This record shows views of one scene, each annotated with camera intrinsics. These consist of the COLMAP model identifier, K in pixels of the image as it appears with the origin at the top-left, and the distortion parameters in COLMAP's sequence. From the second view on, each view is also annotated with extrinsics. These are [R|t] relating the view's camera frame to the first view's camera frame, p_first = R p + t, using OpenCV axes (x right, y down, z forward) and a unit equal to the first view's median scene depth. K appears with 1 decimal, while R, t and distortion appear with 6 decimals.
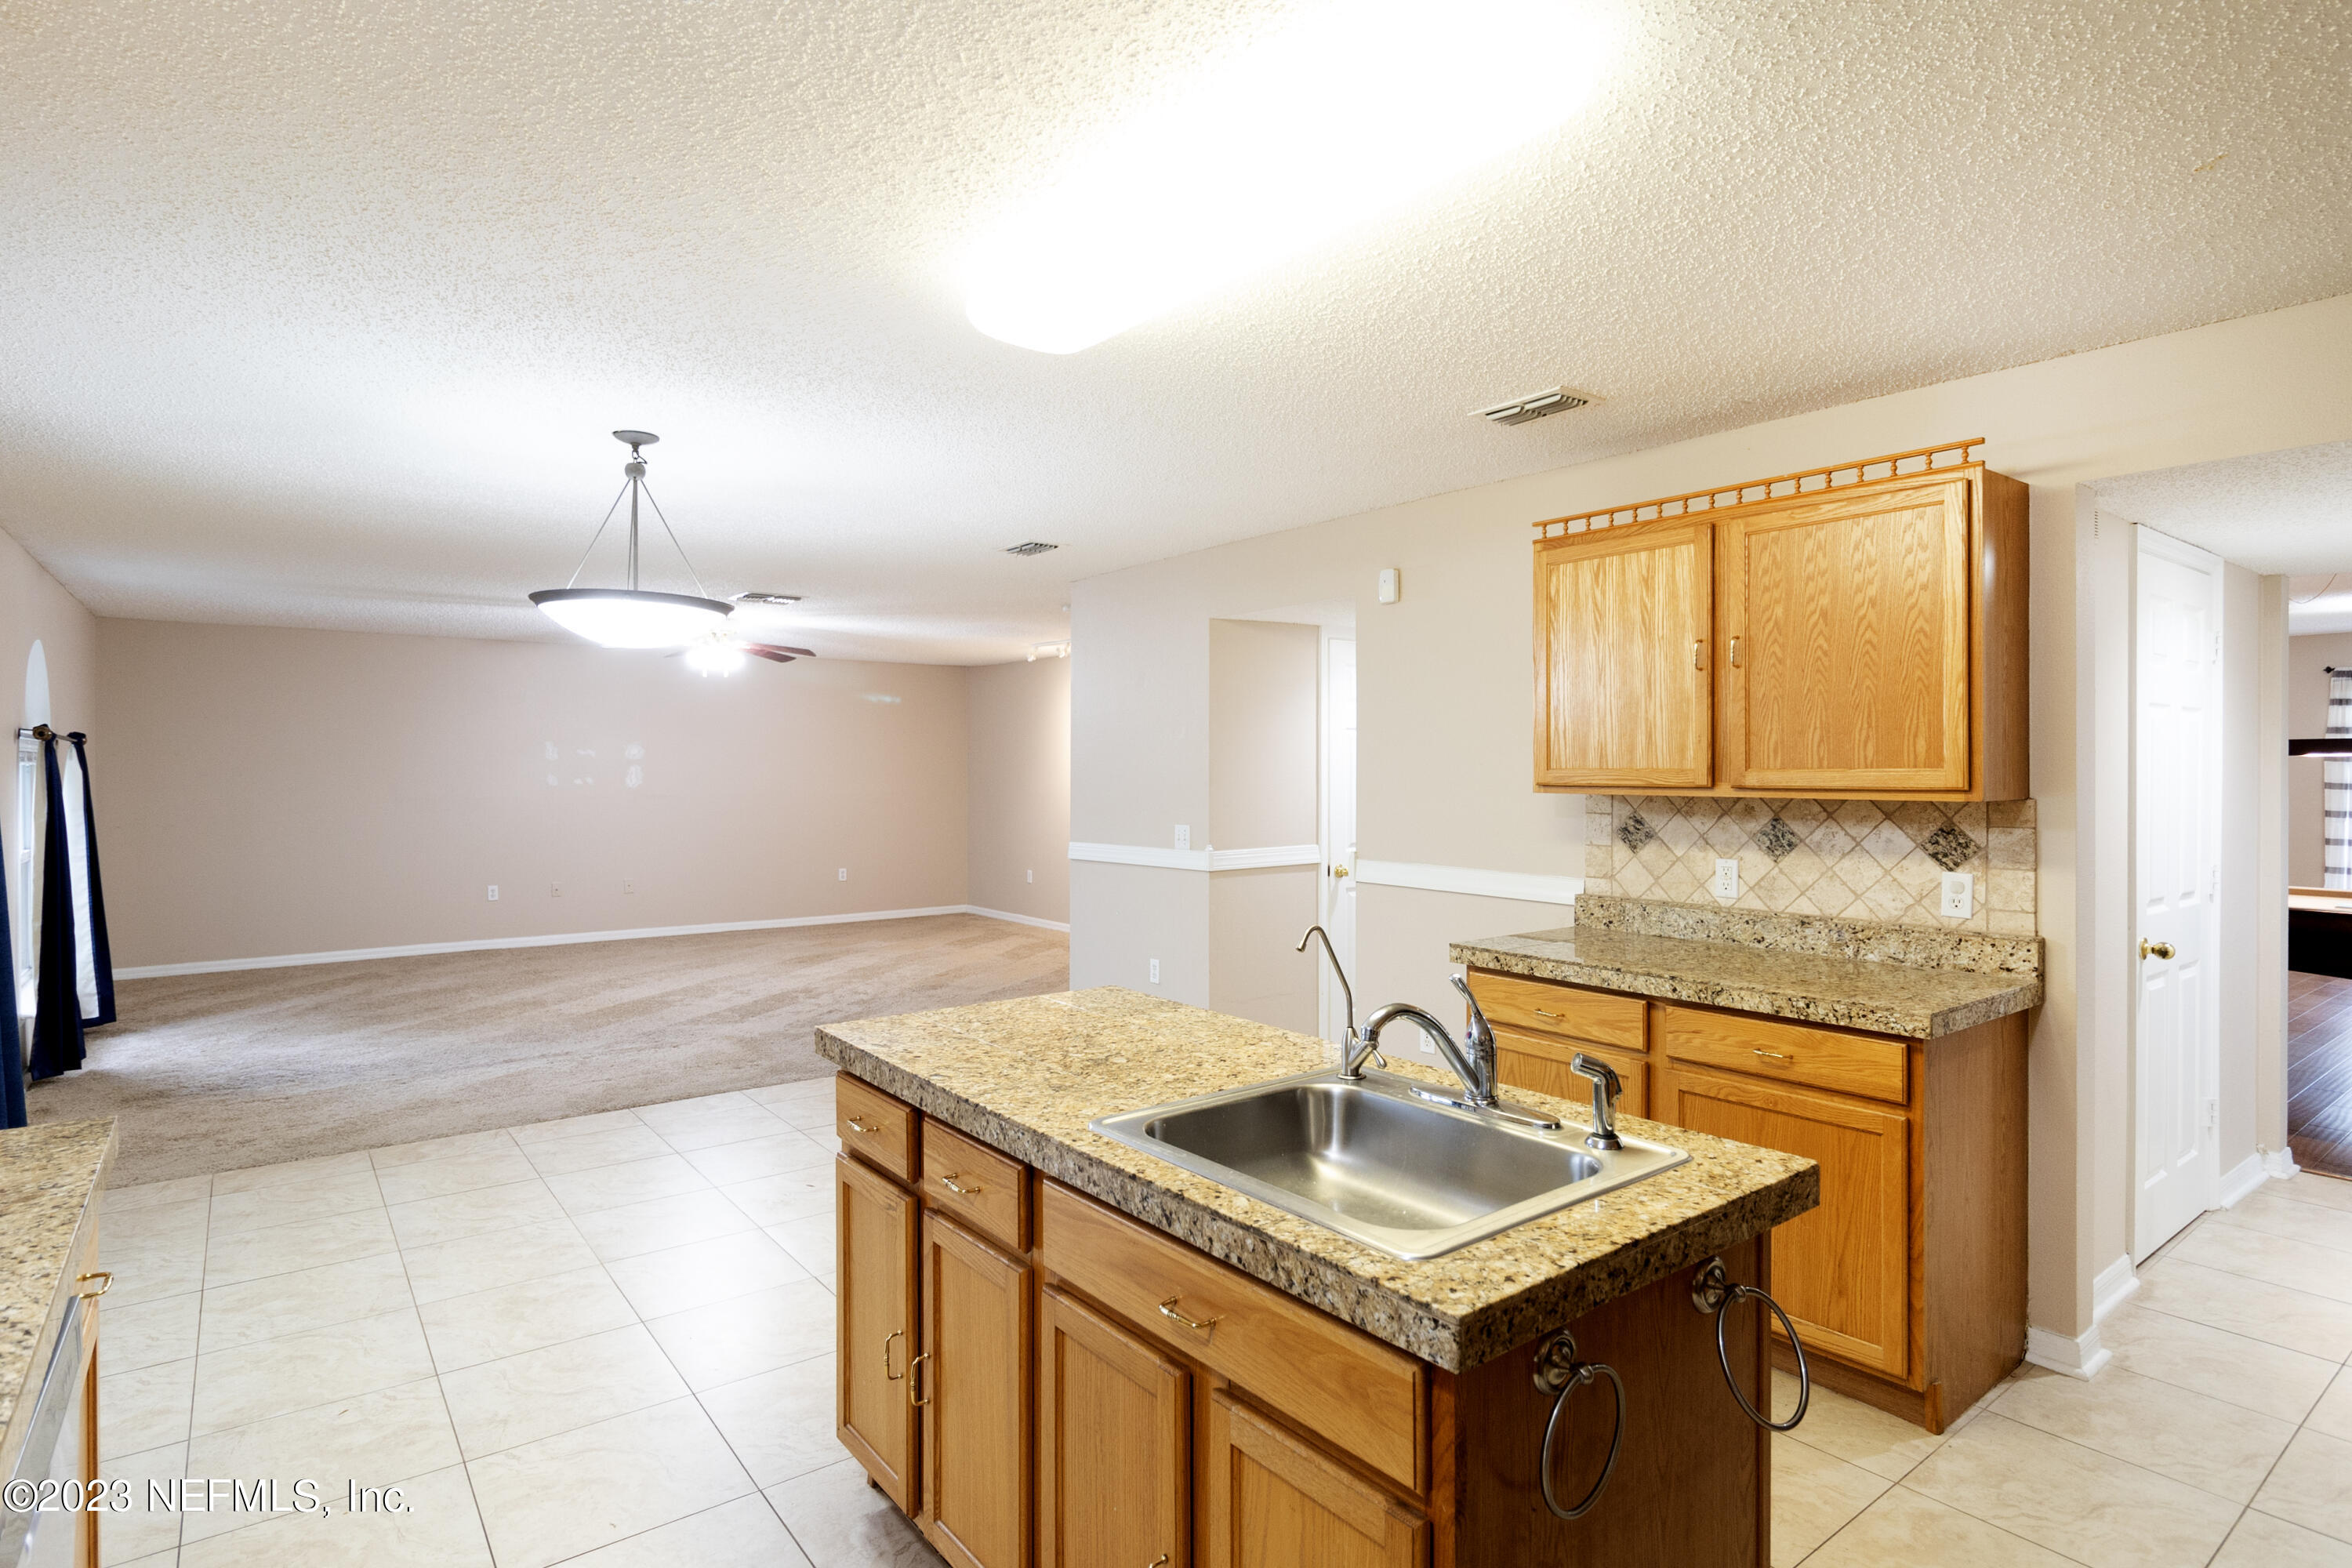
lens RADIAL K [[1214.6, 0, 1188.8], [0, 1214.6, 771.8], [0, 0, 1]] dist [-0.001572, -0.000713]
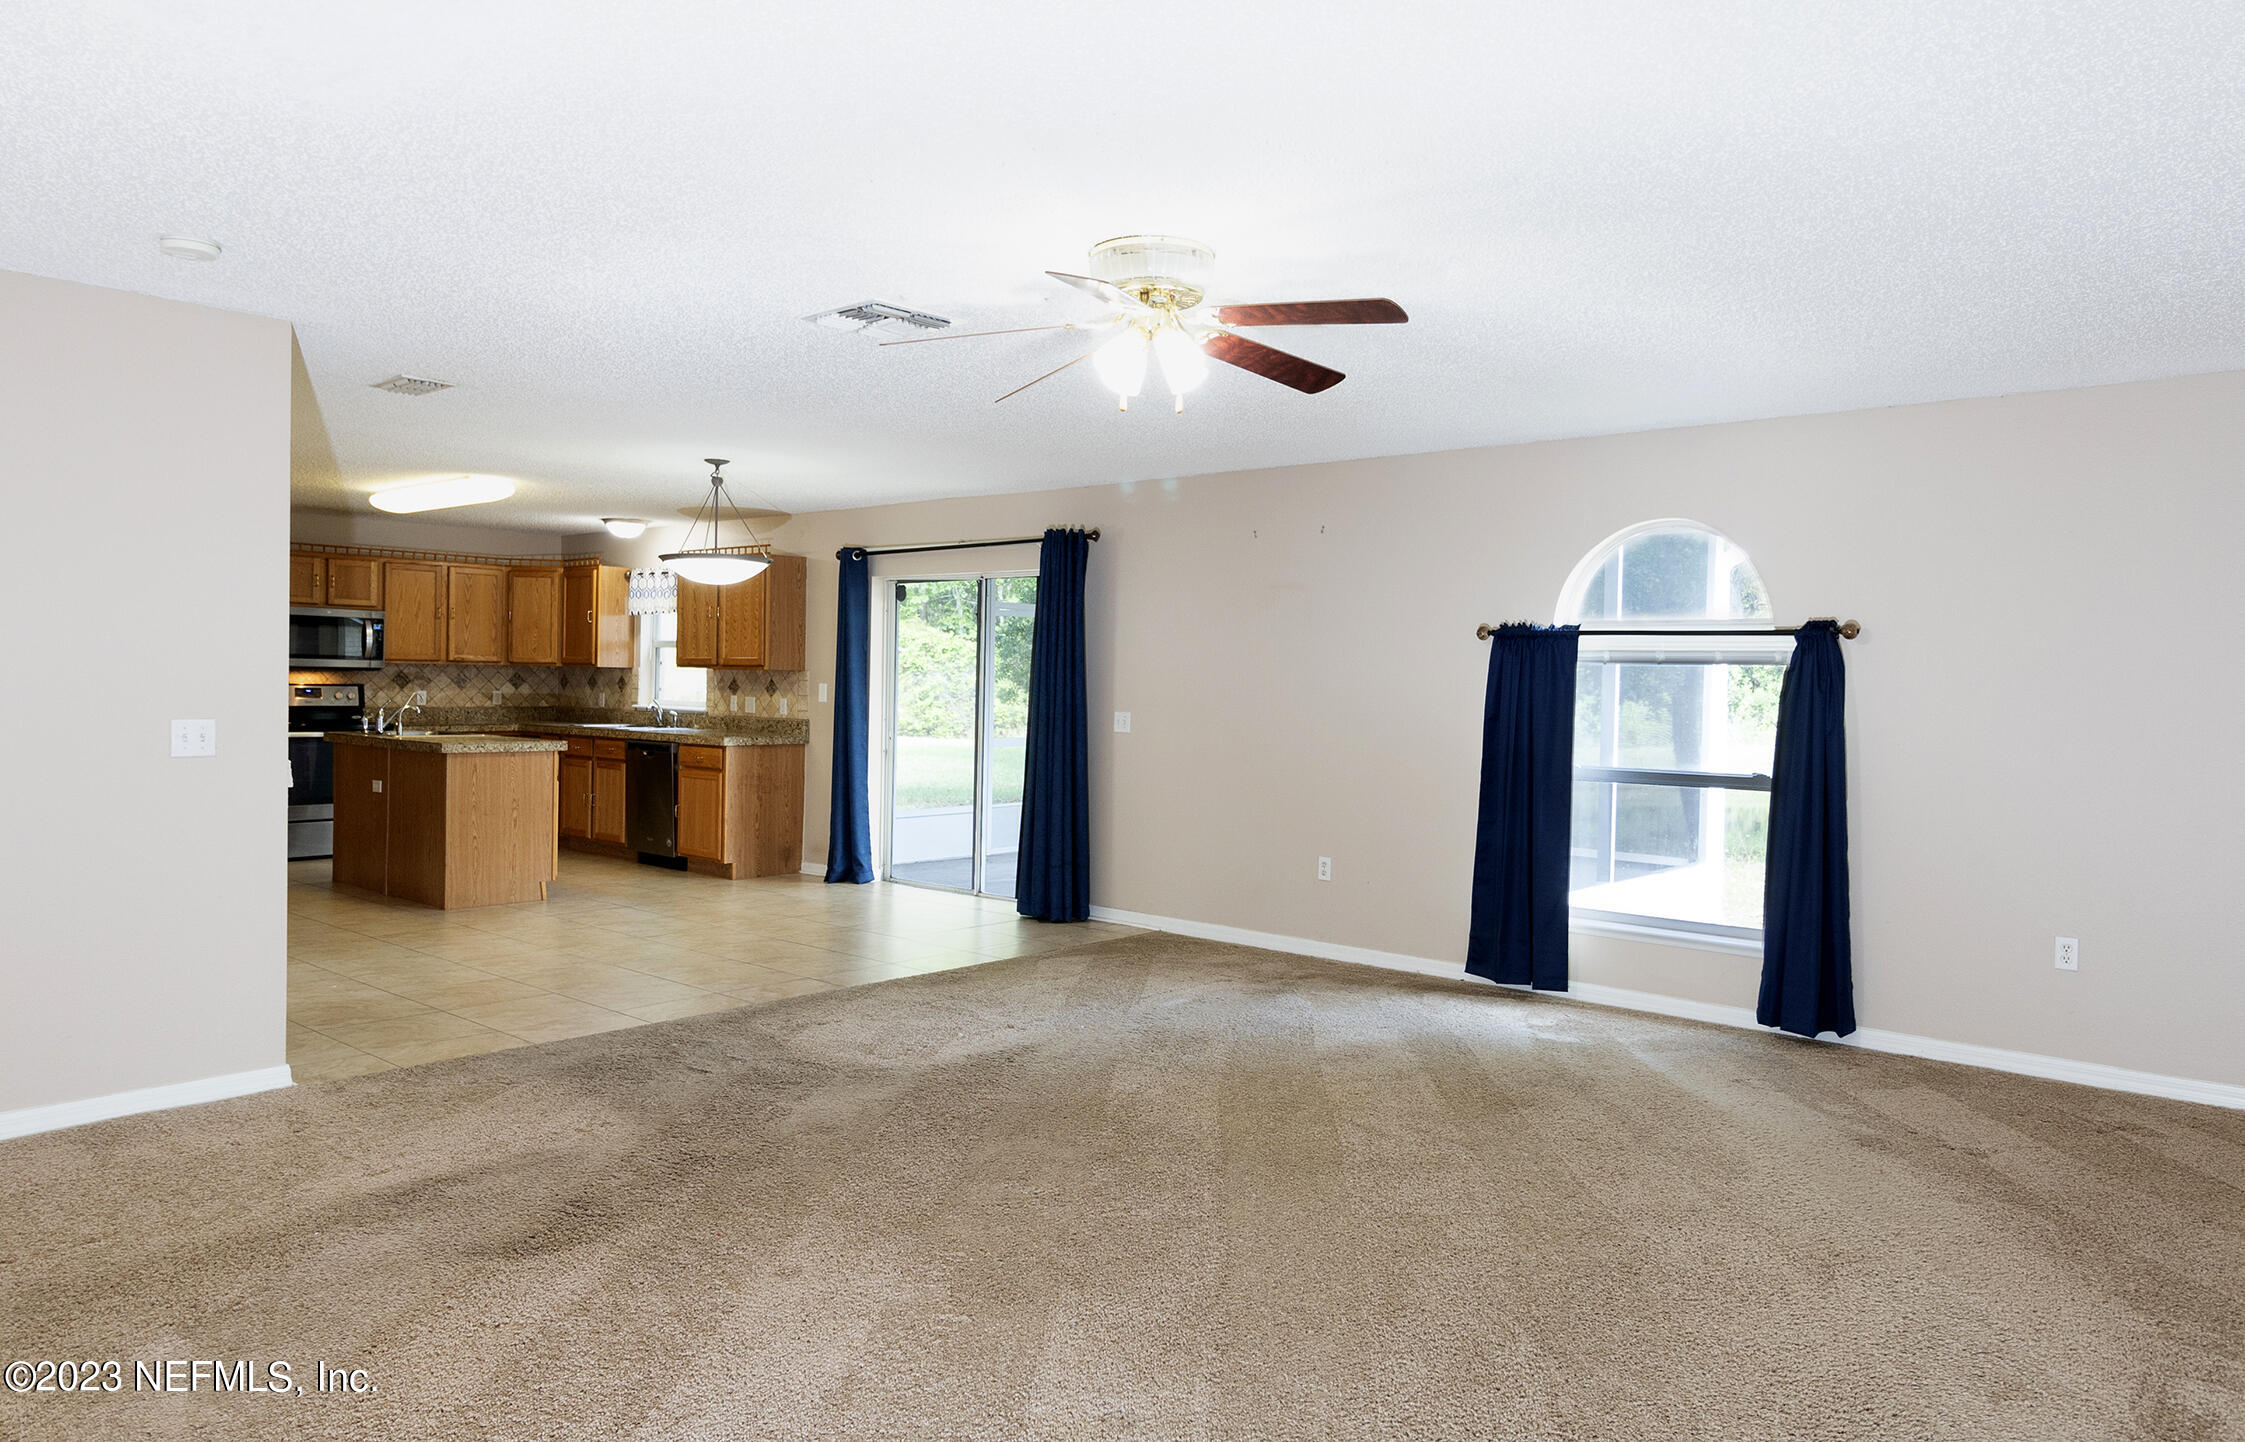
lens RADIAL K [[1443.1, 0, 1147.0], [0, 1443.1, 709.2], [0, 0, 1]] dist [0.007588, -0.004965]
pose [[-0.977903, -0.012390, -0.208694, -0.632698], [-0.017500, 0.999590, 0.022658, 0.018178], [0.208328, 0.025810, -0.977719, 3.145971]]
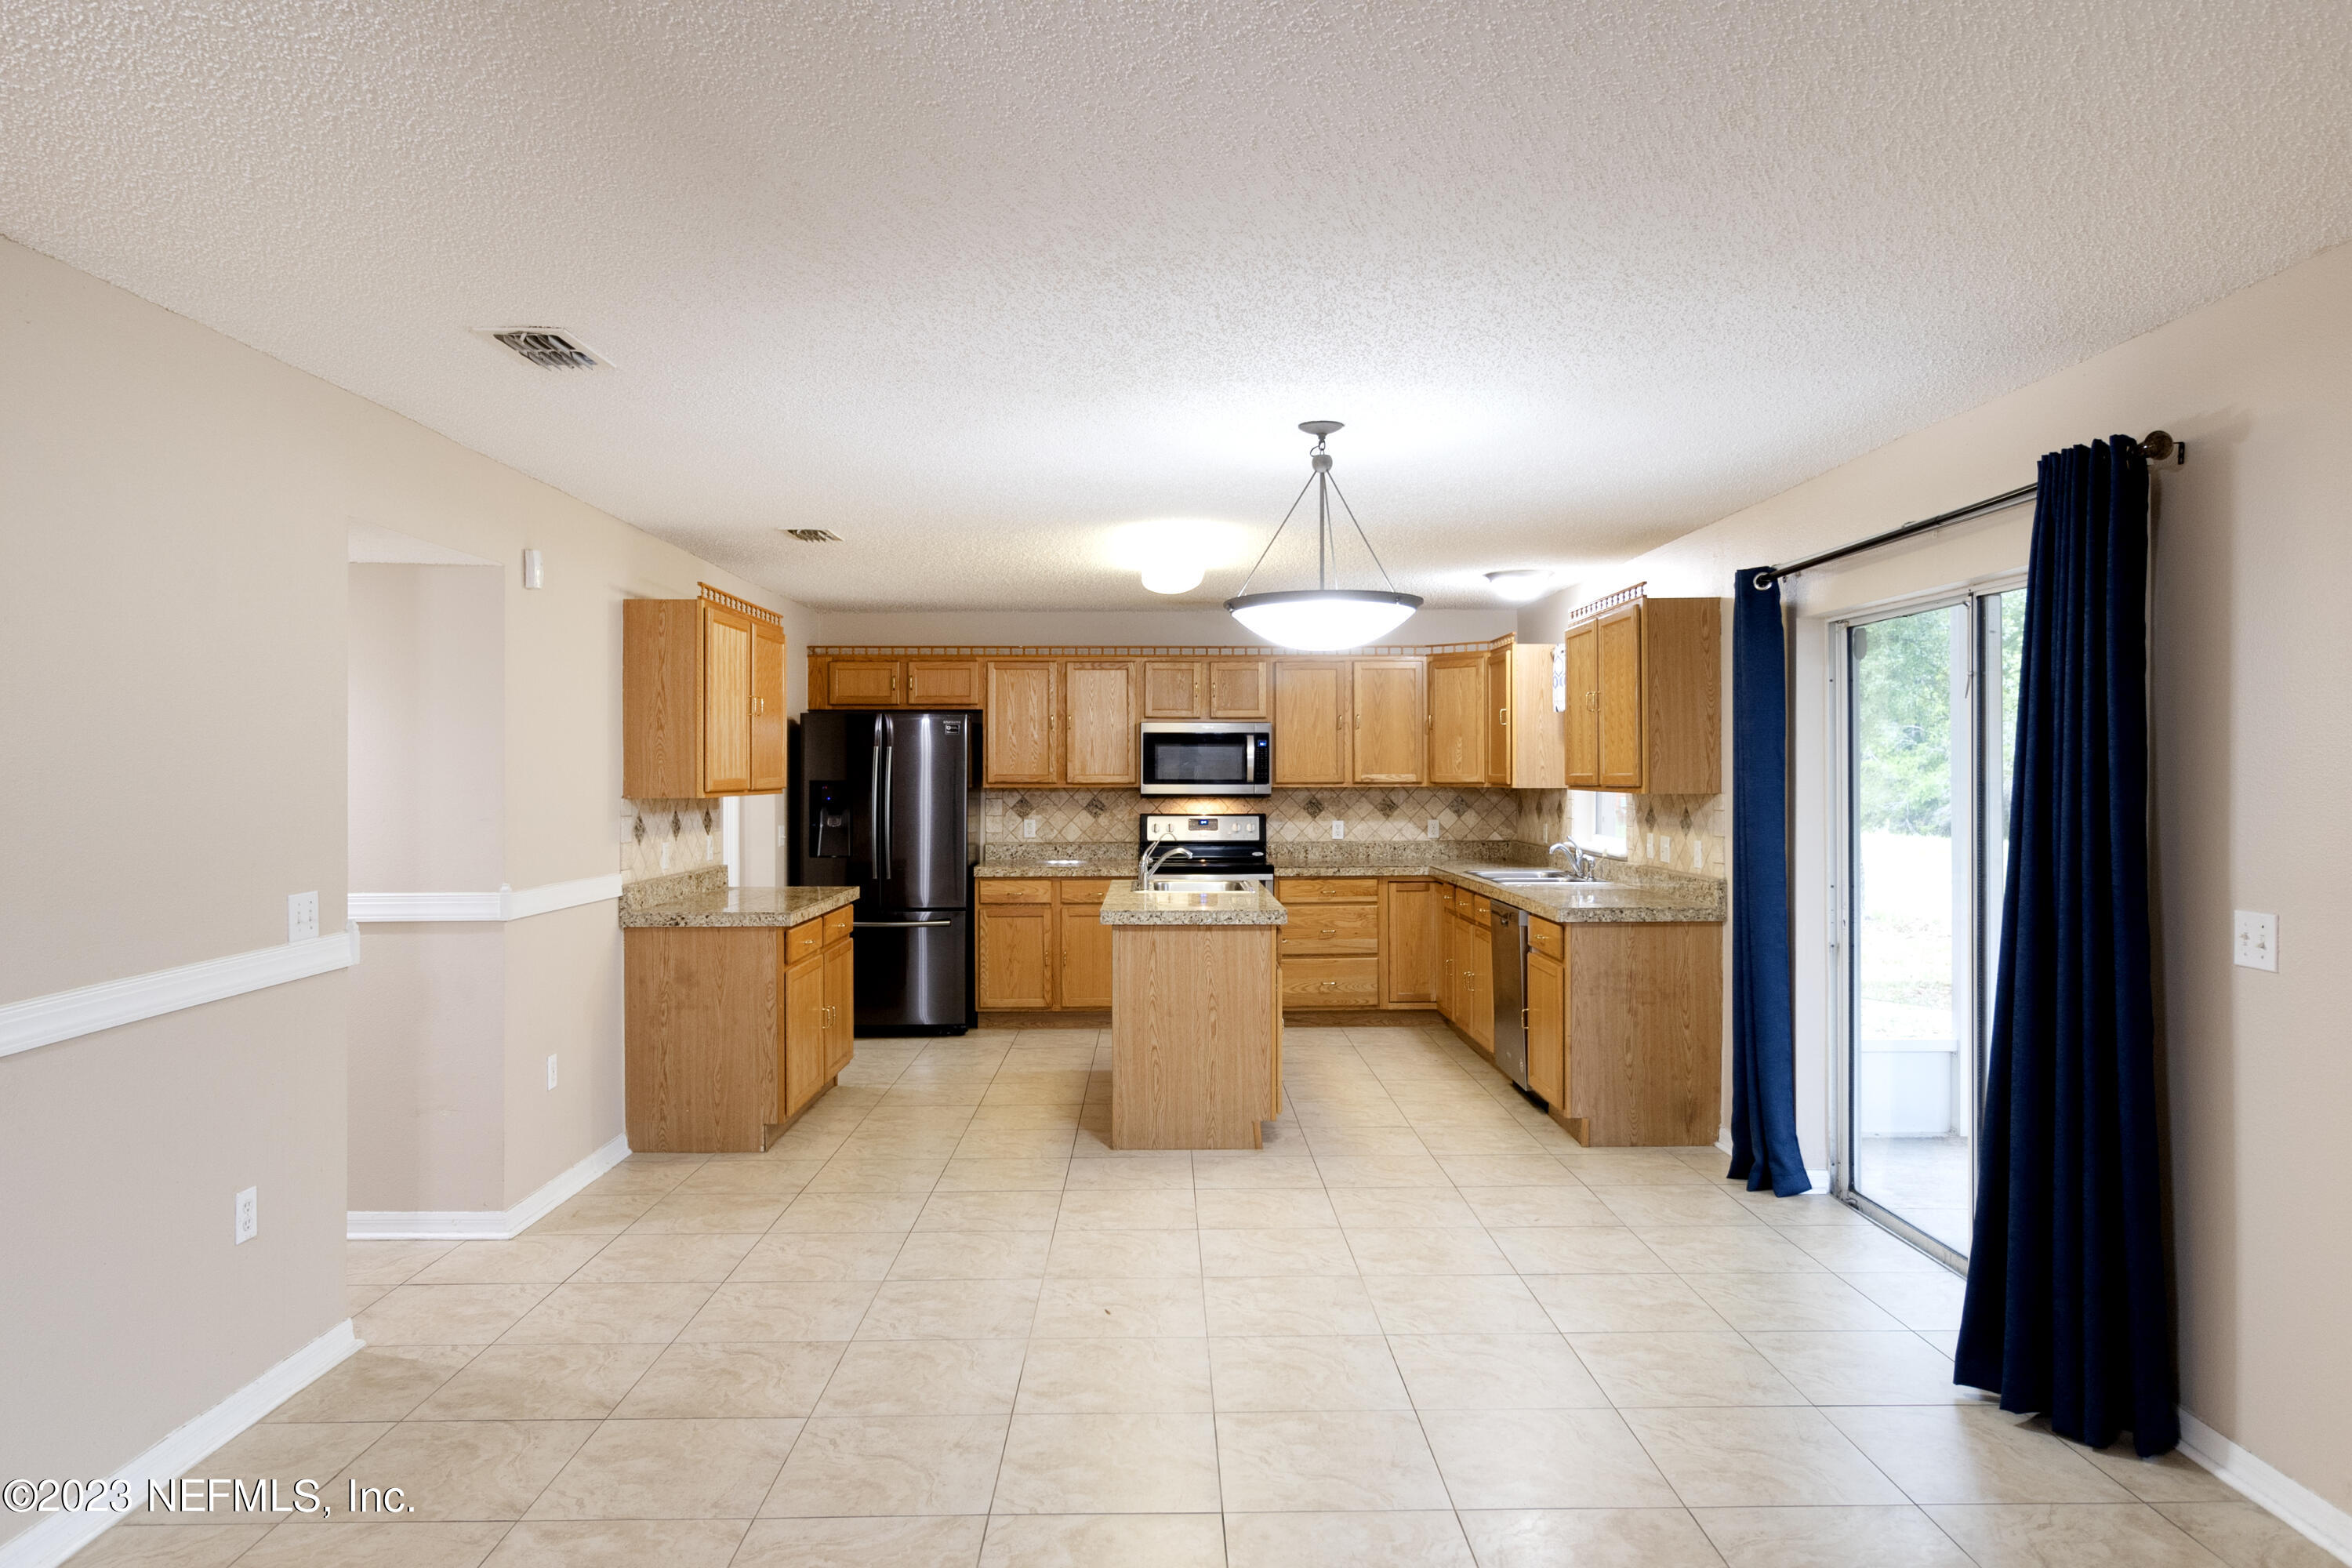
lens RADIAL K [[1500.3, 0, 1188.9], [0, 1500.3, 768.3], [0, 0, 1]] dist [0.001413, 0.000931]
pose [[-0.803825, 0.003635, 0.594855, -1.074543], [0.003703, 0.999993, -0.001107, -0.010125], [-0.594854, 0.001313, -0.803833, 2.015257]]
